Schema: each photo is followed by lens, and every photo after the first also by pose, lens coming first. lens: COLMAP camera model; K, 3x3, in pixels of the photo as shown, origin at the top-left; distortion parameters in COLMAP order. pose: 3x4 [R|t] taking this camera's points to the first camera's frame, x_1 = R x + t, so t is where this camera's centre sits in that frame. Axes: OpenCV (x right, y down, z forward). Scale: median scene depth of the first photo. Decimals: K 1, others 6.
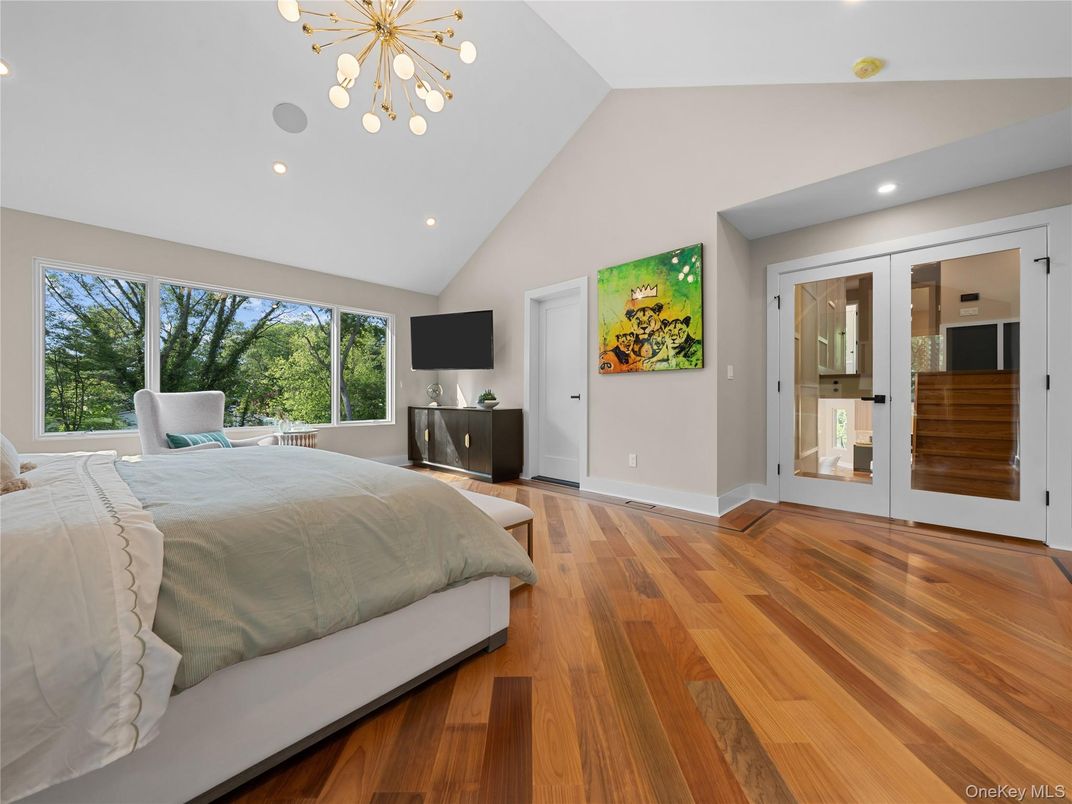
lens RADIAL K [[409.8, 0, 535.1], [0, 409.8, 400.4], [0, 0, 1]] dist [-0.003602, -0.000165]
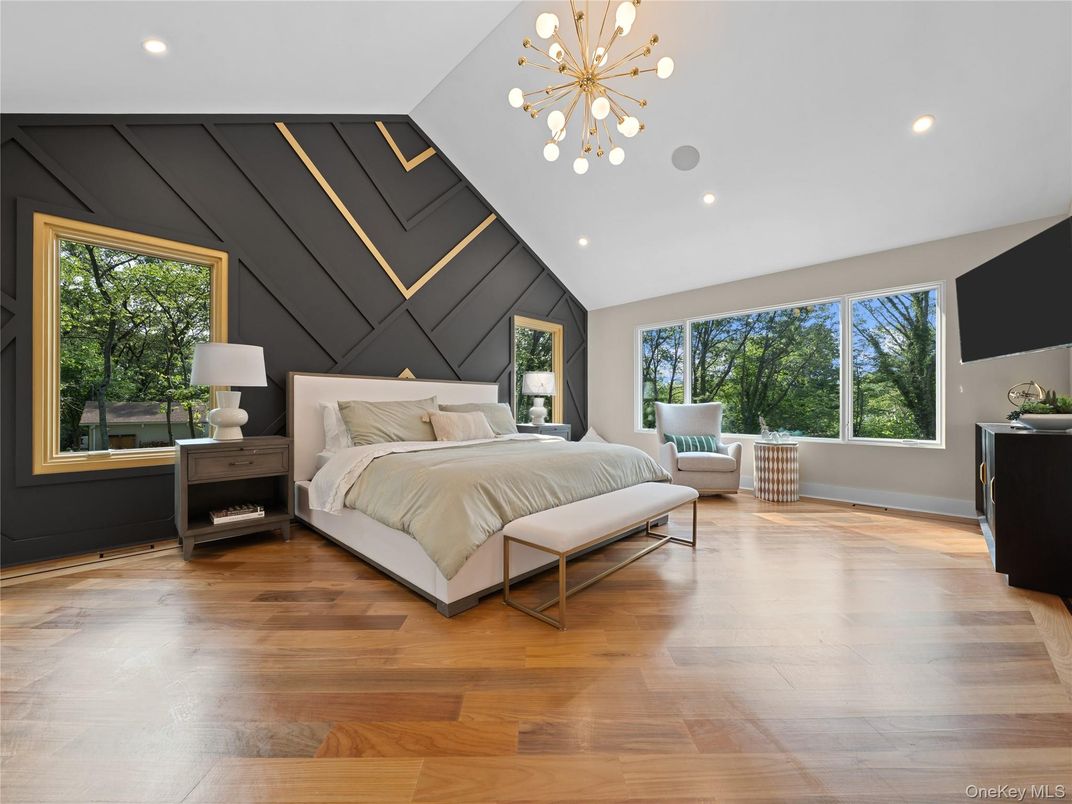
lens RADIAL K [[409.8, 0, 535.1], [0, 409.8, 400.4], [0, 0, 1]] dist [-0.003602, -0.000165]
pose [[-0.014551, -0.020316, -0.999688, 0.431102], [-0.005107, 0.999782, -0.020244, -0.002440], [0.999881, 0.004811, -0.014652, 0.490889]]
